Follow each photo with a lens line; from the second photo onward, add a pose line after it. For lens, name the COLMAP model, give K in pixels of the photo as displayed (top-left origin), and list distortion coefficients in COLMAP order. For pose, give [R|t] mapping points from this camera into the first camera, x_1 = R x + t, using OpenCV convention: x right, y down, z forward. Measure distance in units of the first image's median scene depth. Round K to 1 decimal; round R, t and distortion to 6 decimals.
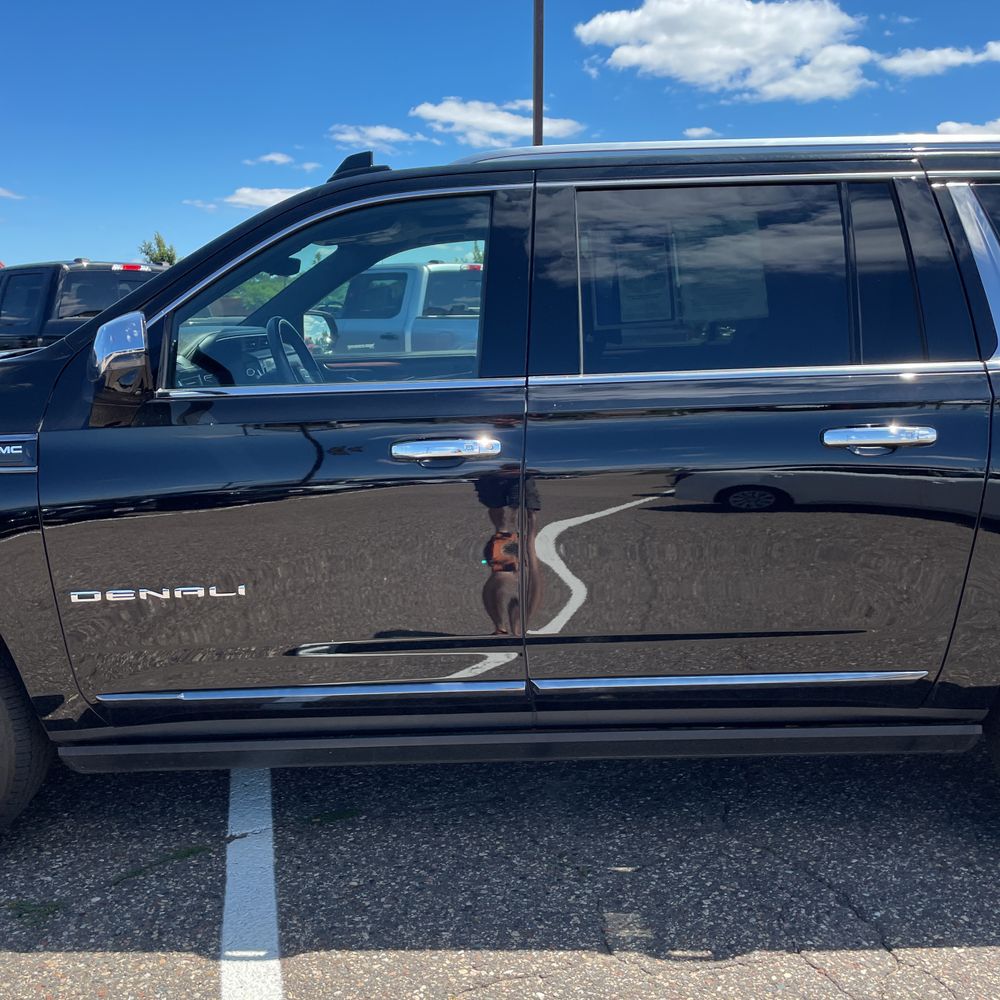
lens RADIAL K [[1016.5, 0, 502.6], [0, 1016.5, 508.0], [0, 0, 1]] dist [0.035667, 0.000000]
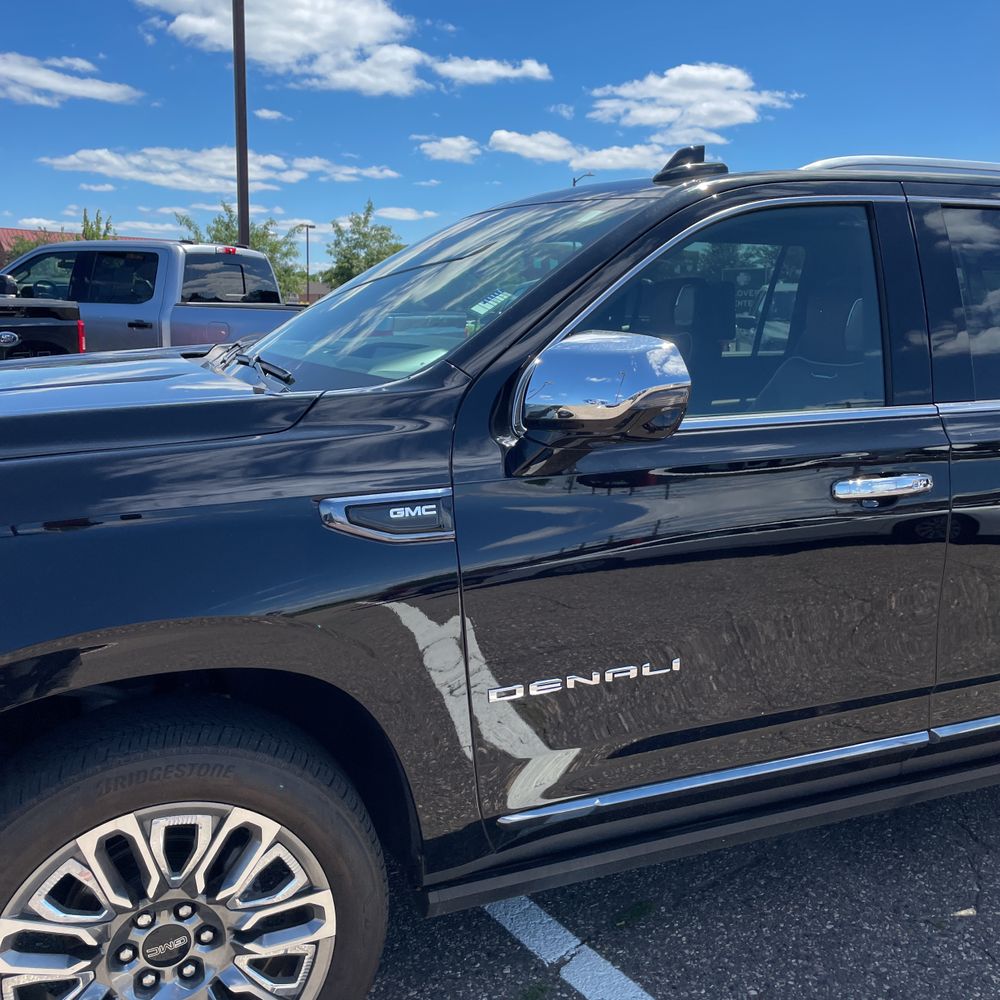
lens RADIAL K [[1016.5, 0, 515.0], [0, 1016.5, 517.0], [0, 0, 1]] dist [0.035667, 0.000000]
pose [[0.916557, -0.053619, 0.396294, -0.691102], [0.045210, 0.998511, 0.030537, -0.069645], [-0.397341, -0.010073, 0.917616, 0.288581]]
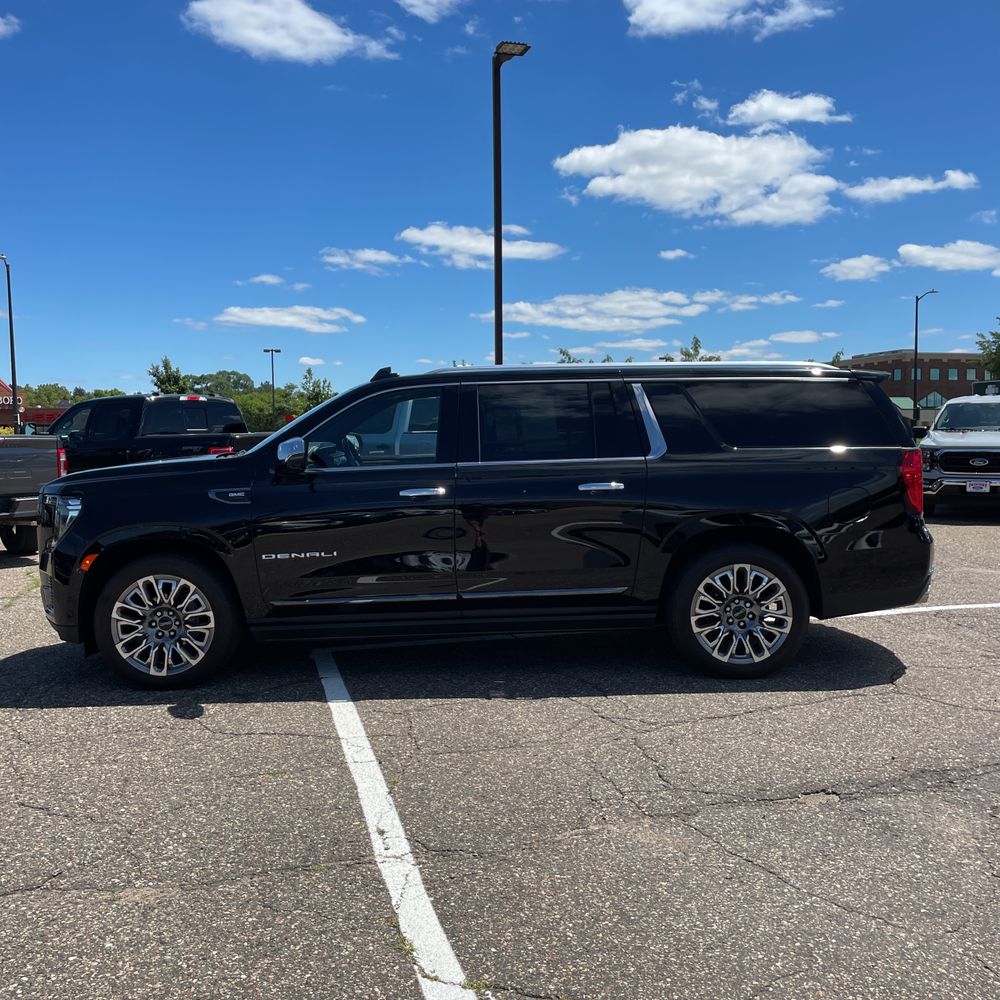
lens RADIAL K [[1016.5, 0, 507.3], [0, 1016.5, 494.2], [0, 0, 1]] dist [0.035667, 0.000000]
pose [[0.999799, -0.006785, 0.018878, 0.098183], [0.009018, 0.992632, -0.120836, 0.230832], [-0.017919, 0.120982, 0.992493, -1.346645]]
